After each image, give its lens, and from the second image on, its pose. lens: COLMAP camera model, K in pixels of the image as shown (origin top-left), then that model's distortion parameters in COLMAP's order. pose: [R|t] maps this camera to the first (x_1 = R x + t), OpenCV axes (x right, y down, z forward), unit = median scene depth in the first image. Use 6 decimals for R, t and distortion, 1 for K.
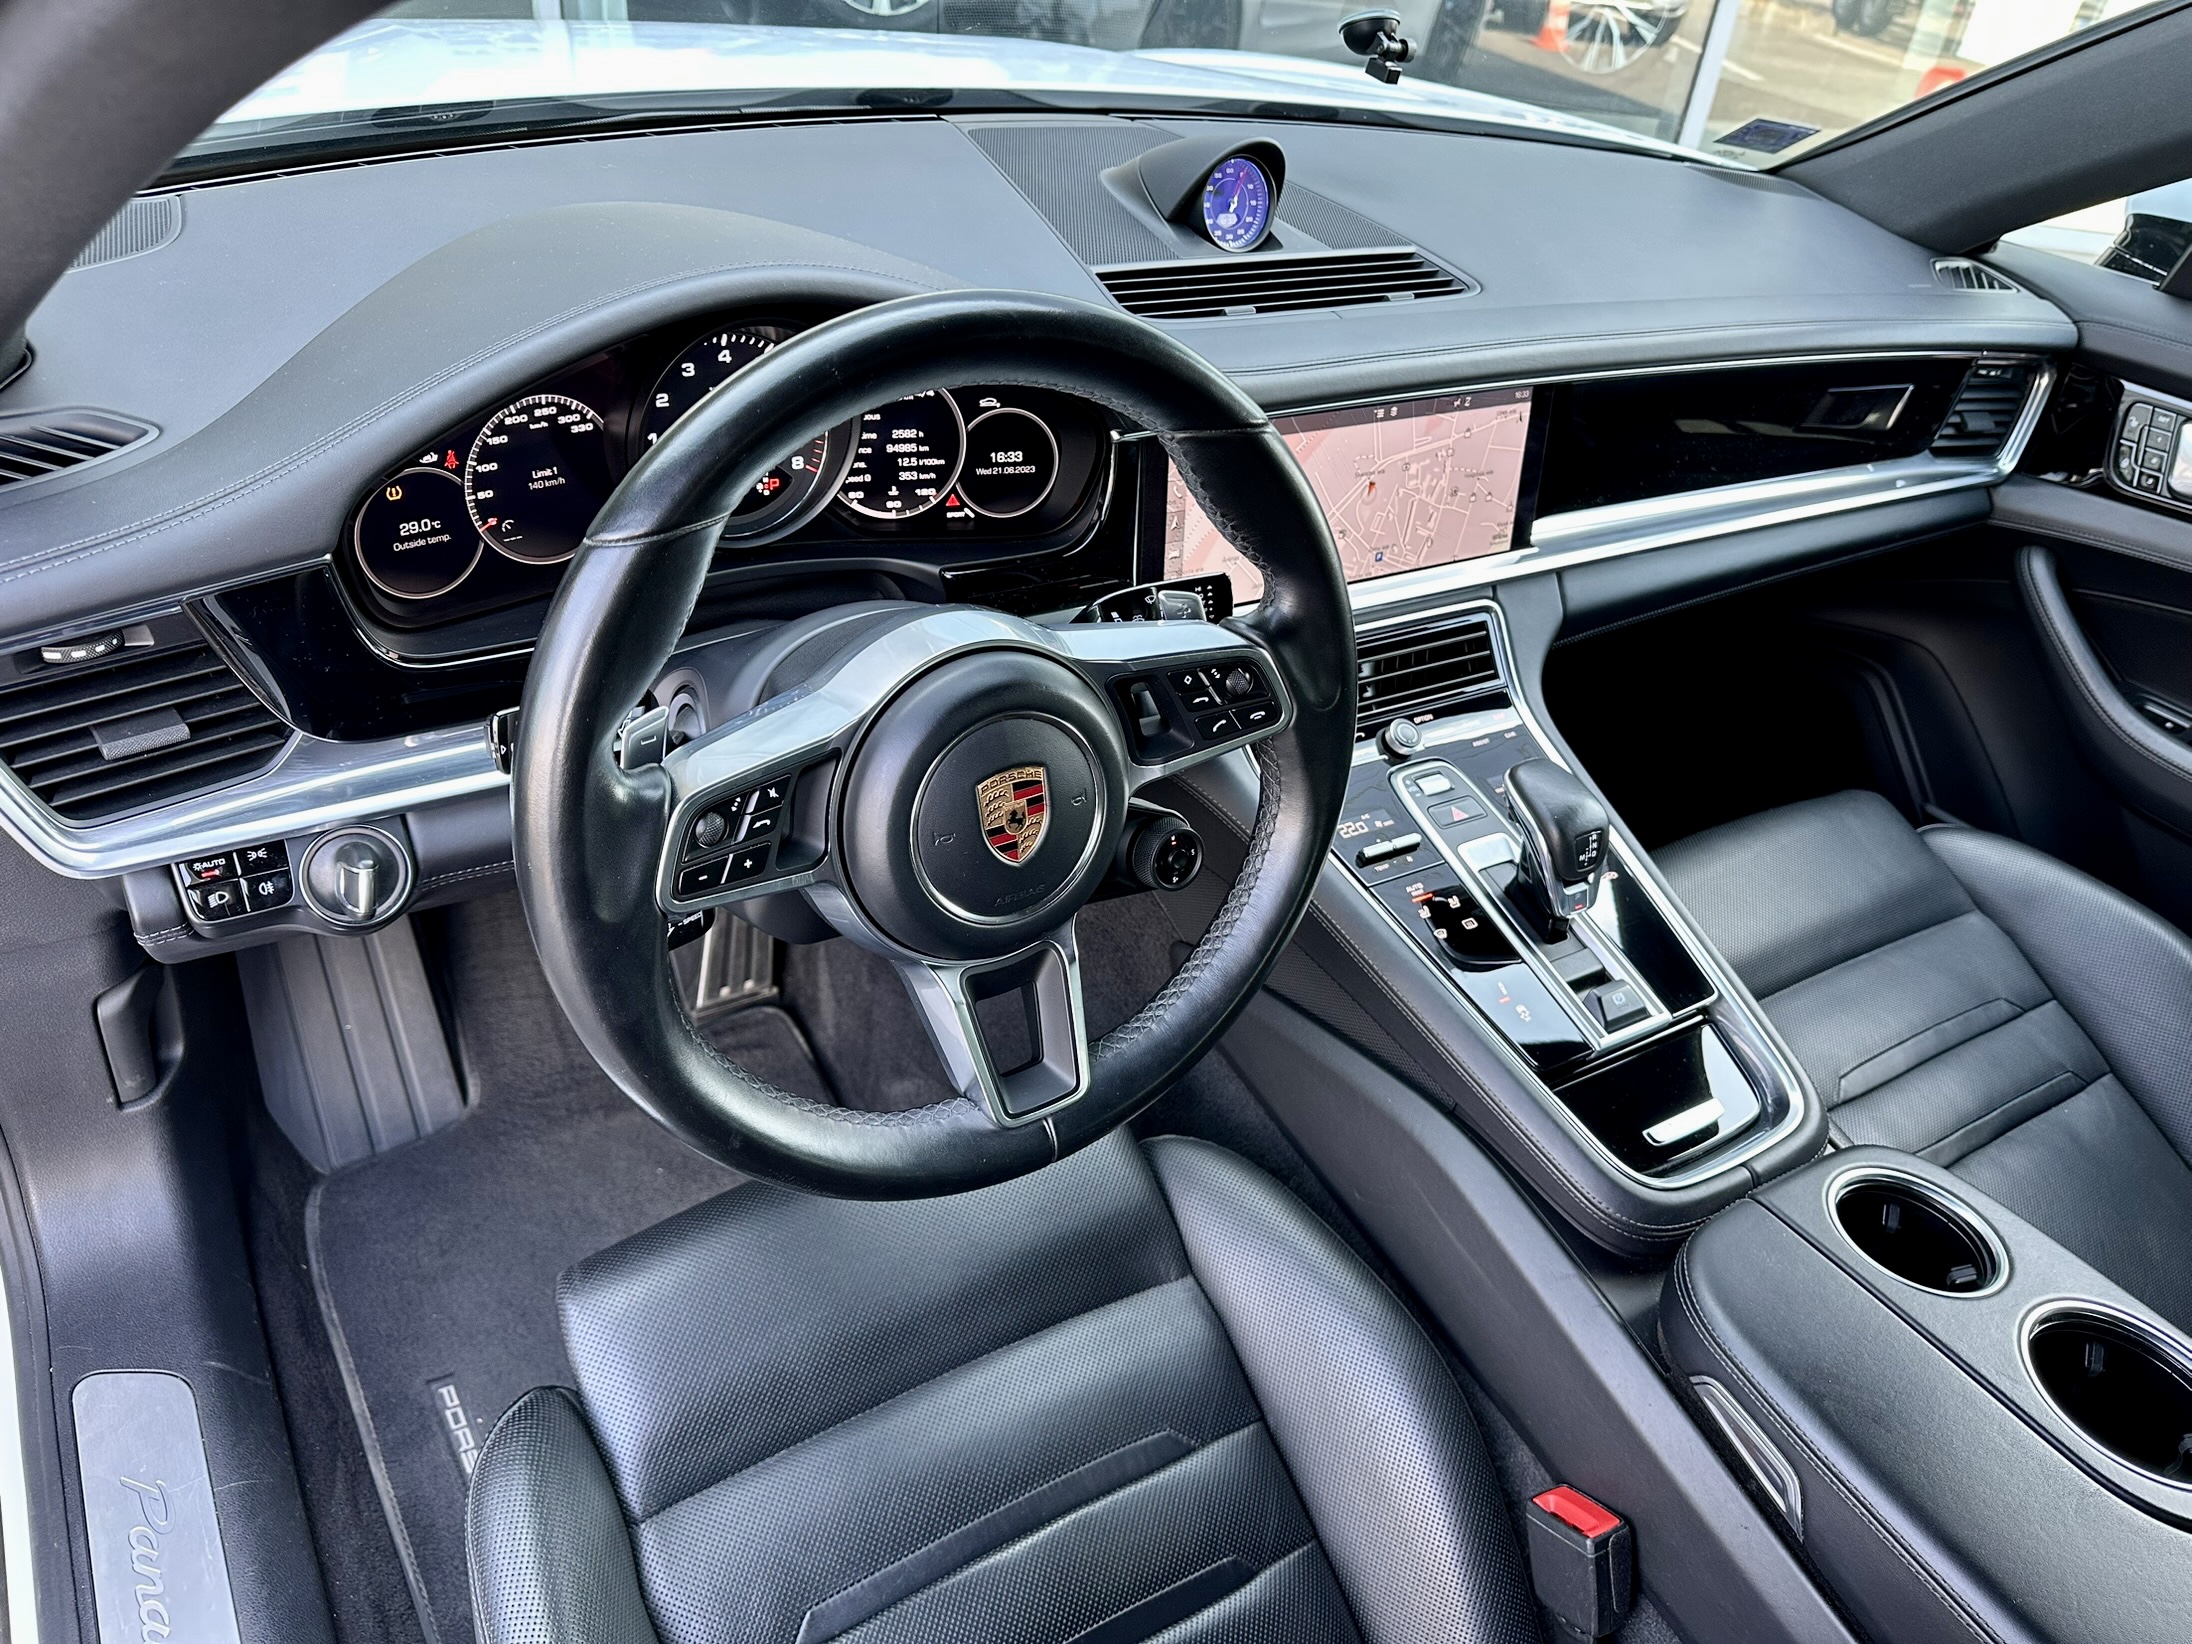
lens RADIAL K [[1555.7, 0, 1099.1], [0, 1555.7, 812.7], [0, 0, 1]] dist [0.047160, -0.056223]
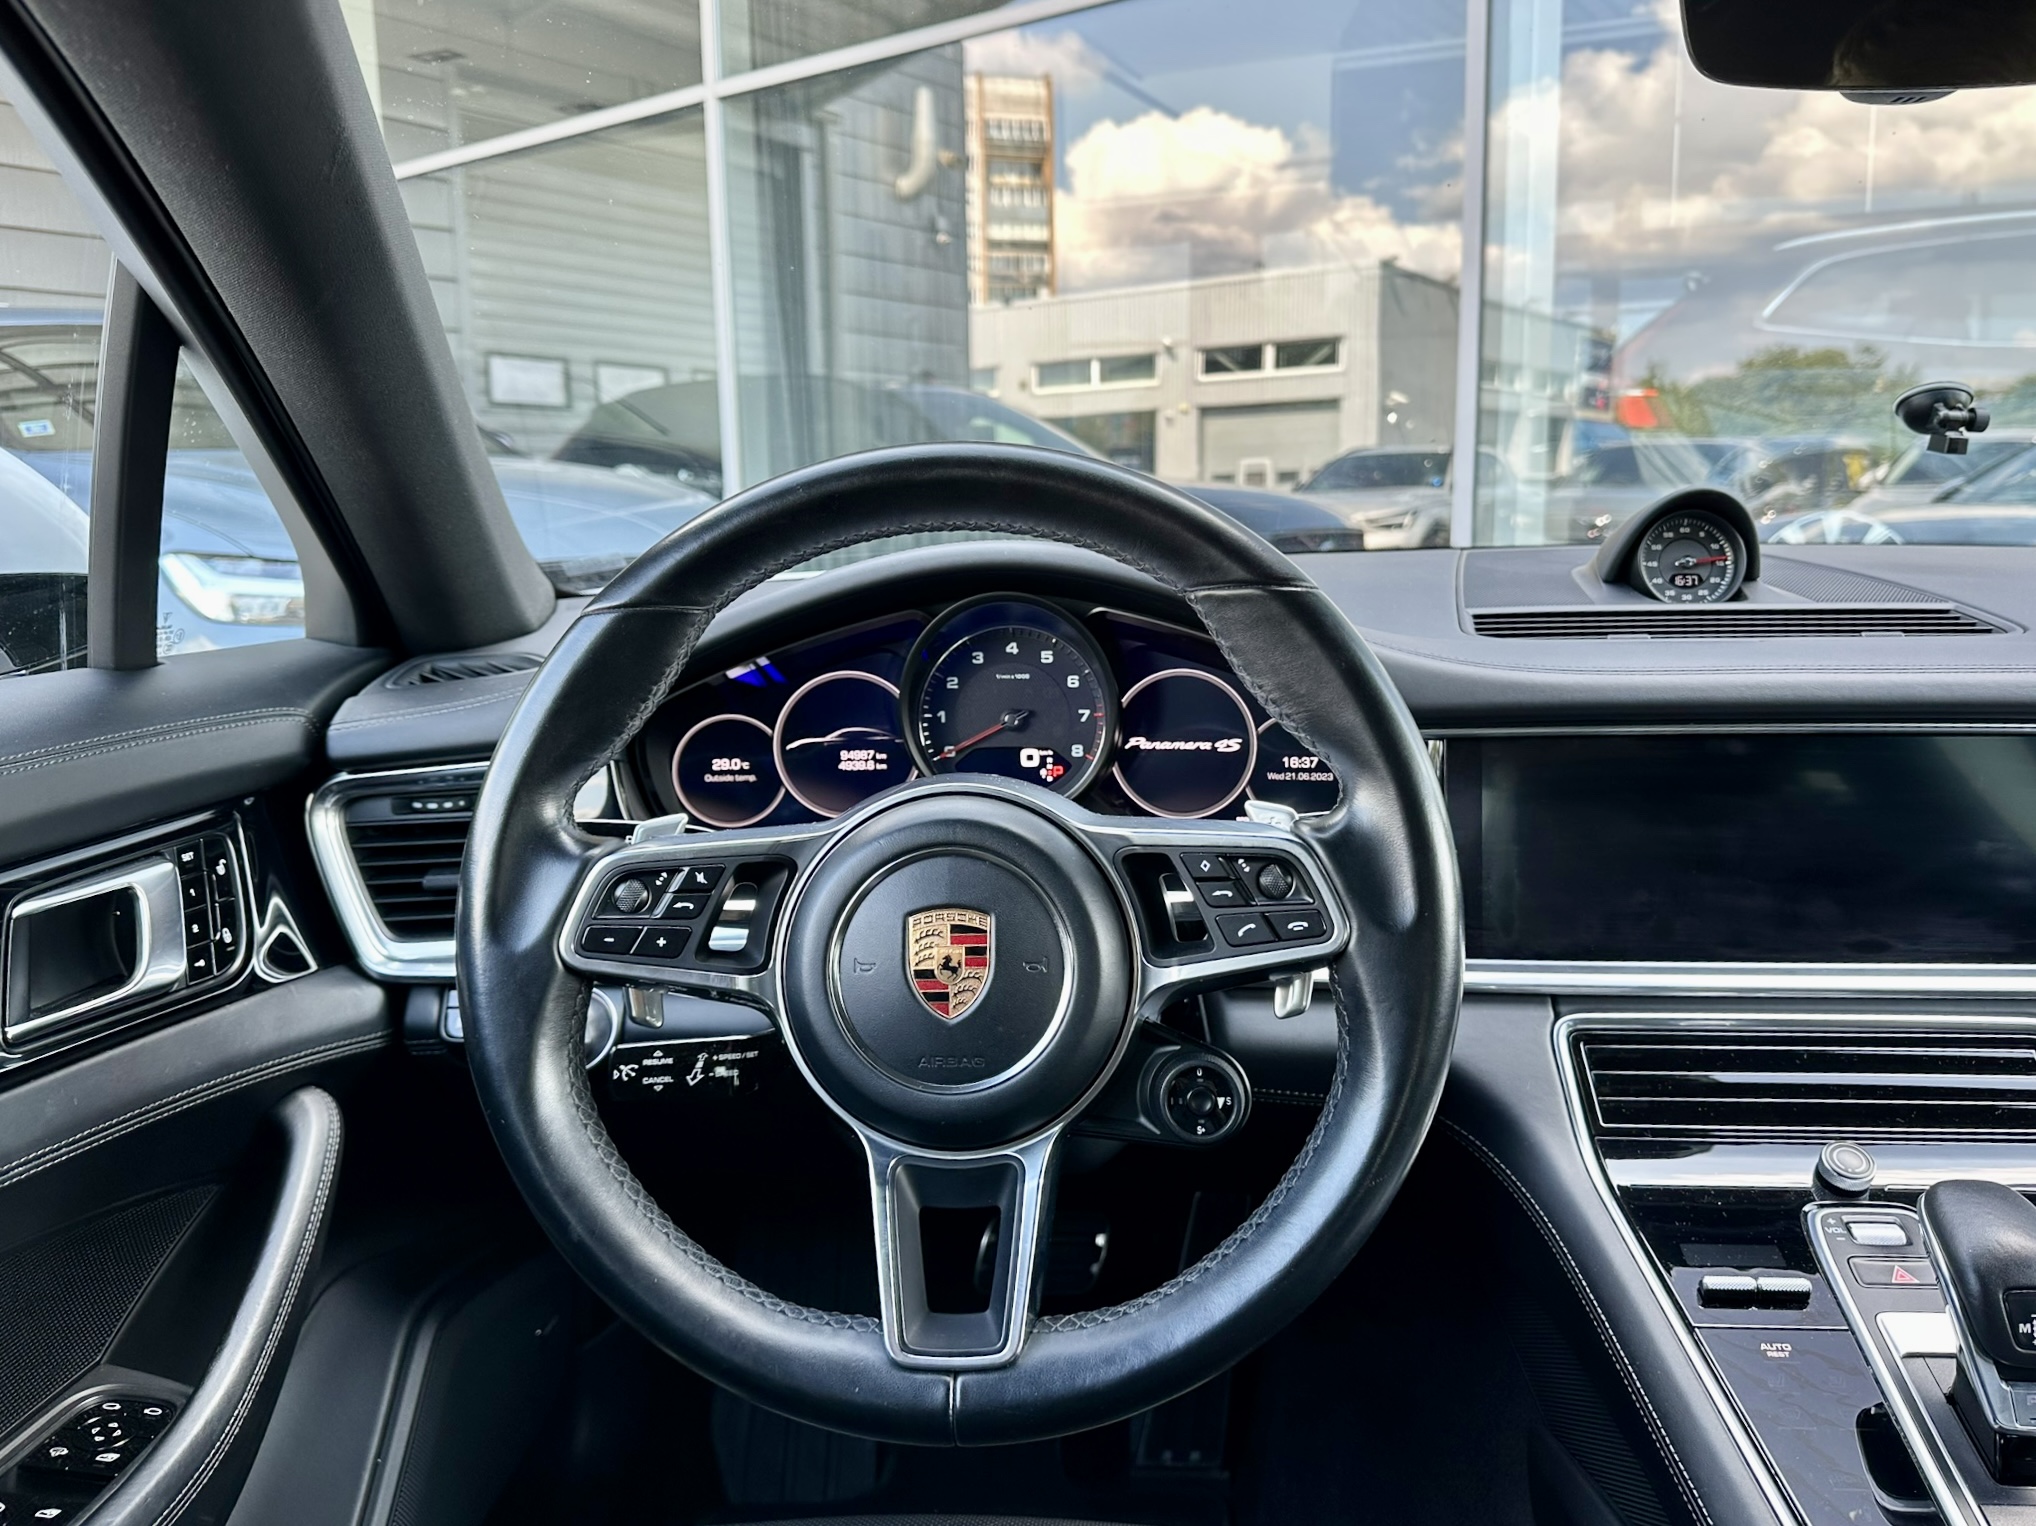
lens RADIAL K [[1566.9, 0, 1027.3], [0, 1566.9, 758.5], [0, 0, 1]] dist [0.053072, -0.063997]
pose [[0.795652, -0.020671, -0.605401, 0.389130], [-0.246463, 0.901907, -0.354711, 0.150243], [0.553347, 0.431436, 0.712509, 0.225562]]
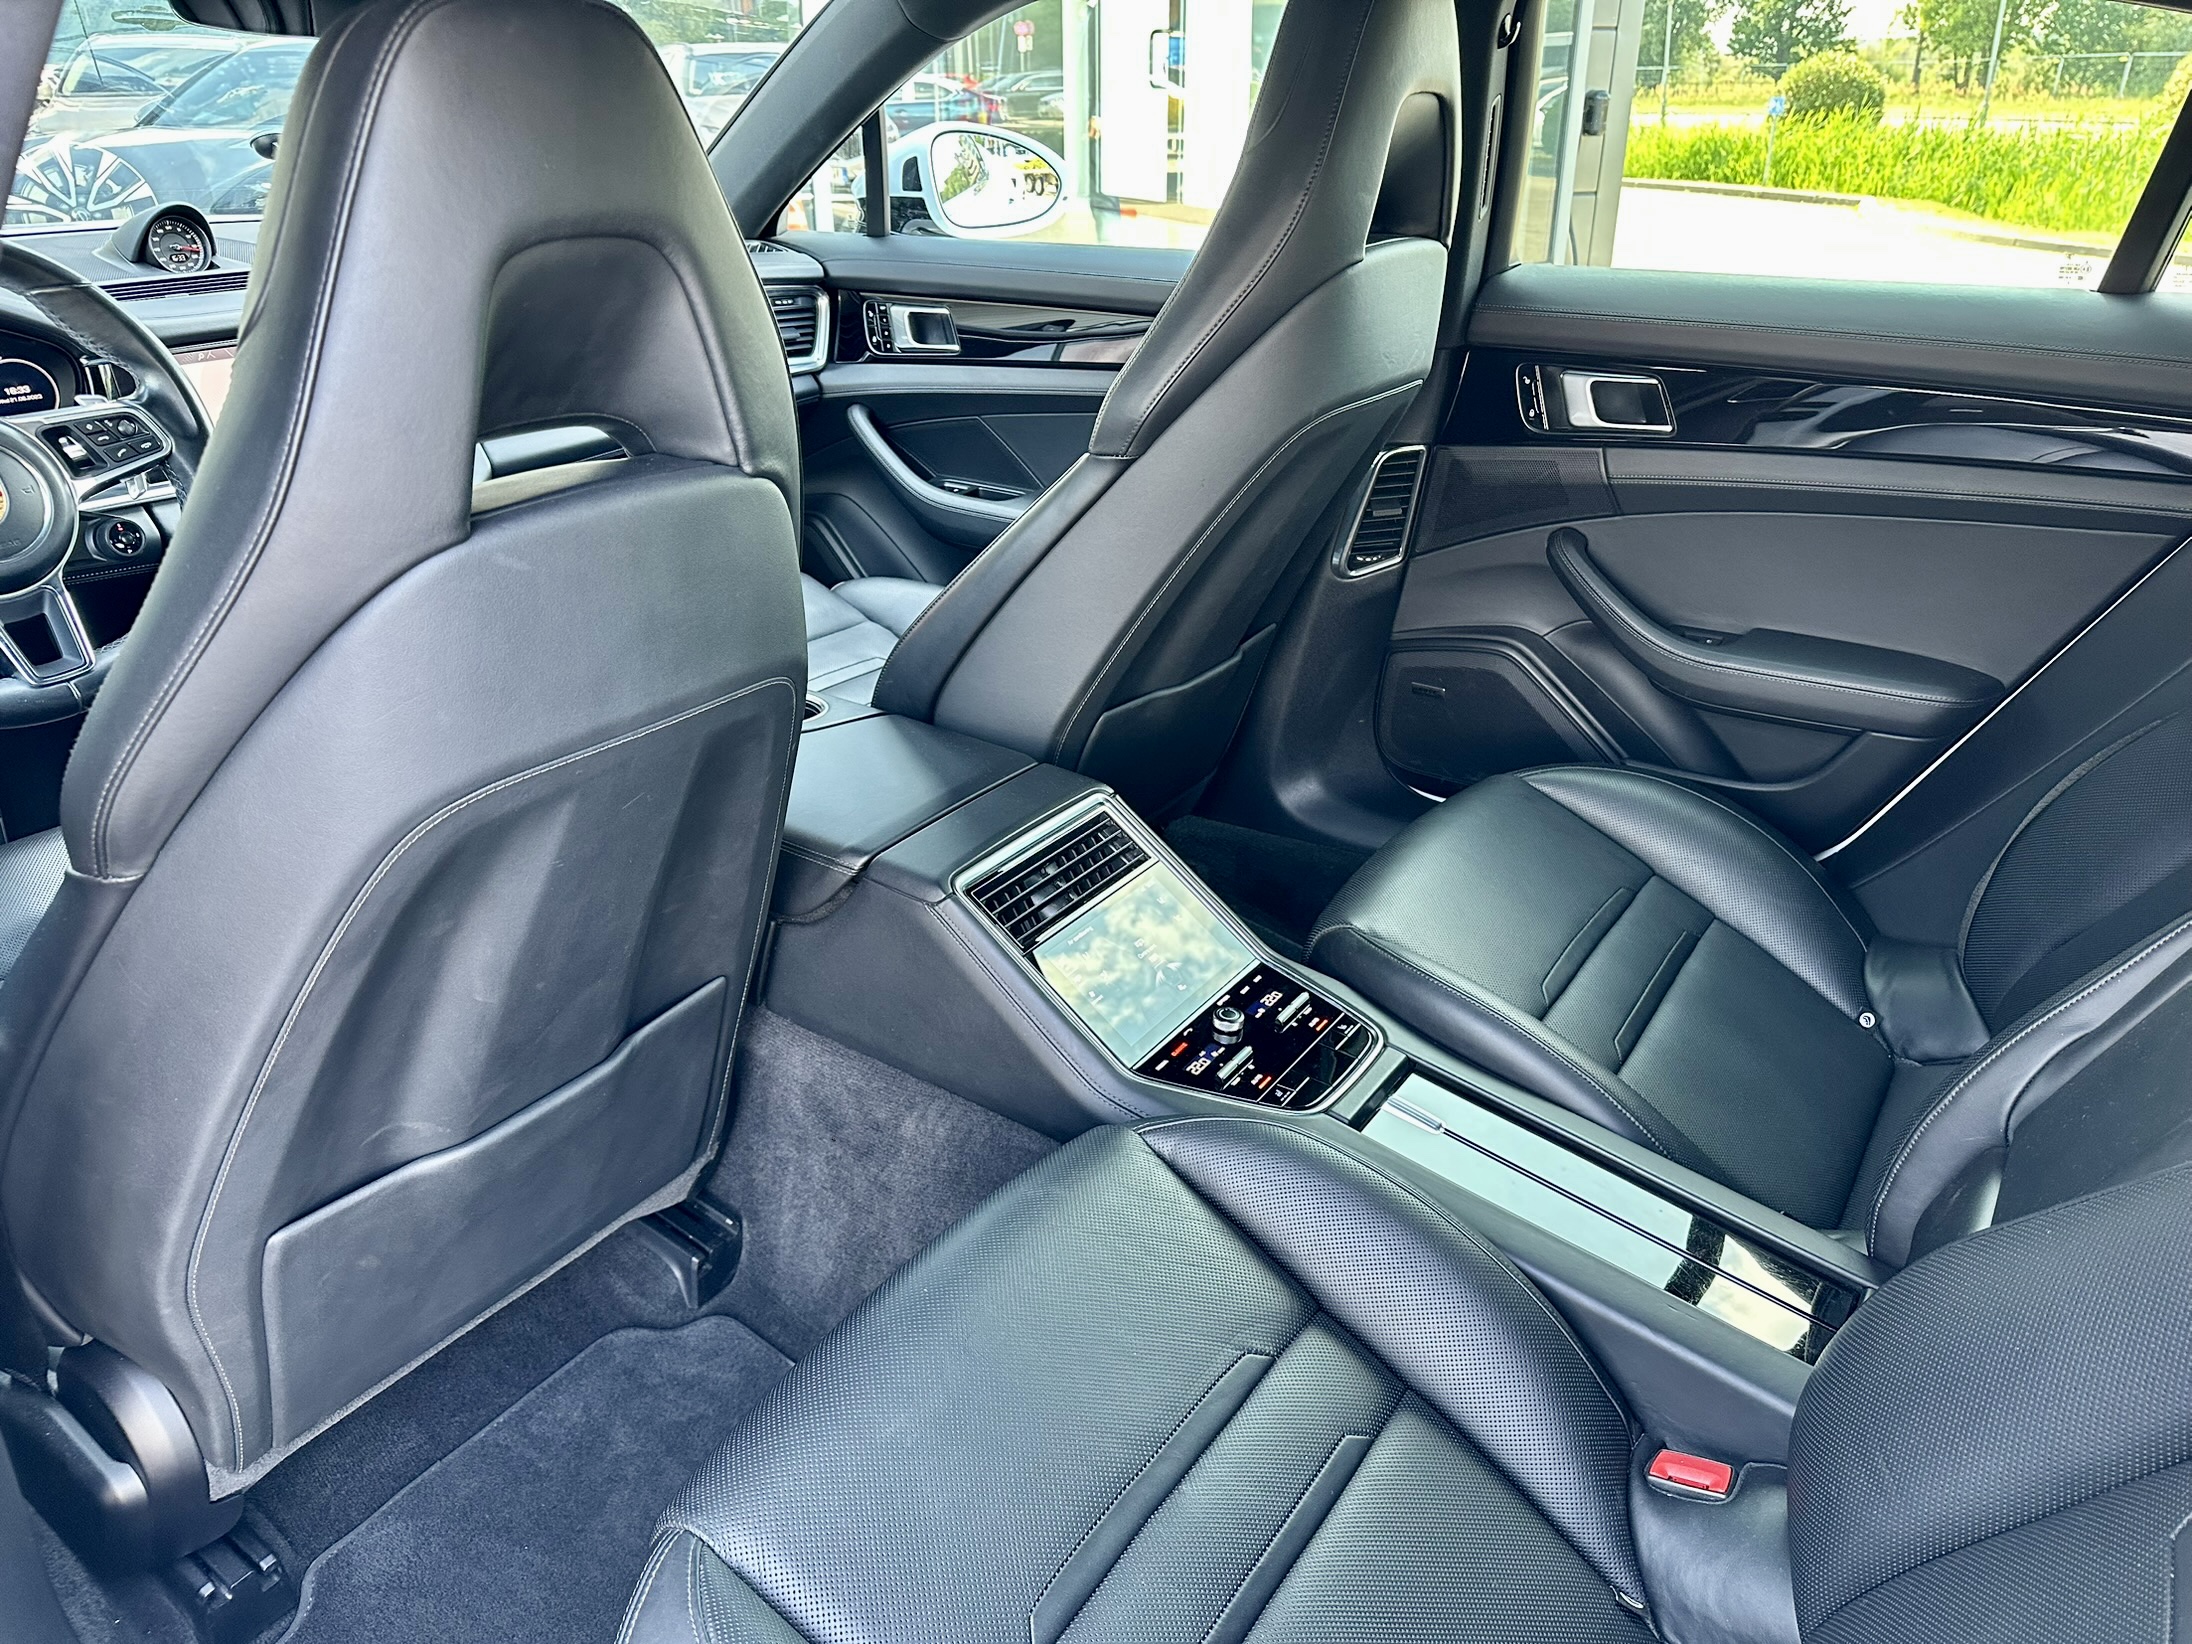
lens RADIAL K [[1603.3, 0, 1087.0], [0, 1603.3, 831.9], [0, 0, 1]] dist [0.020123, -0.022188]
pose [[0.920114, -0.257542, 0.295062, 0.344565], [0.292291, 0.953007, -0.079649, 0.651905], [-0.260683, 0.159530, 0.952152, -0.777165]]
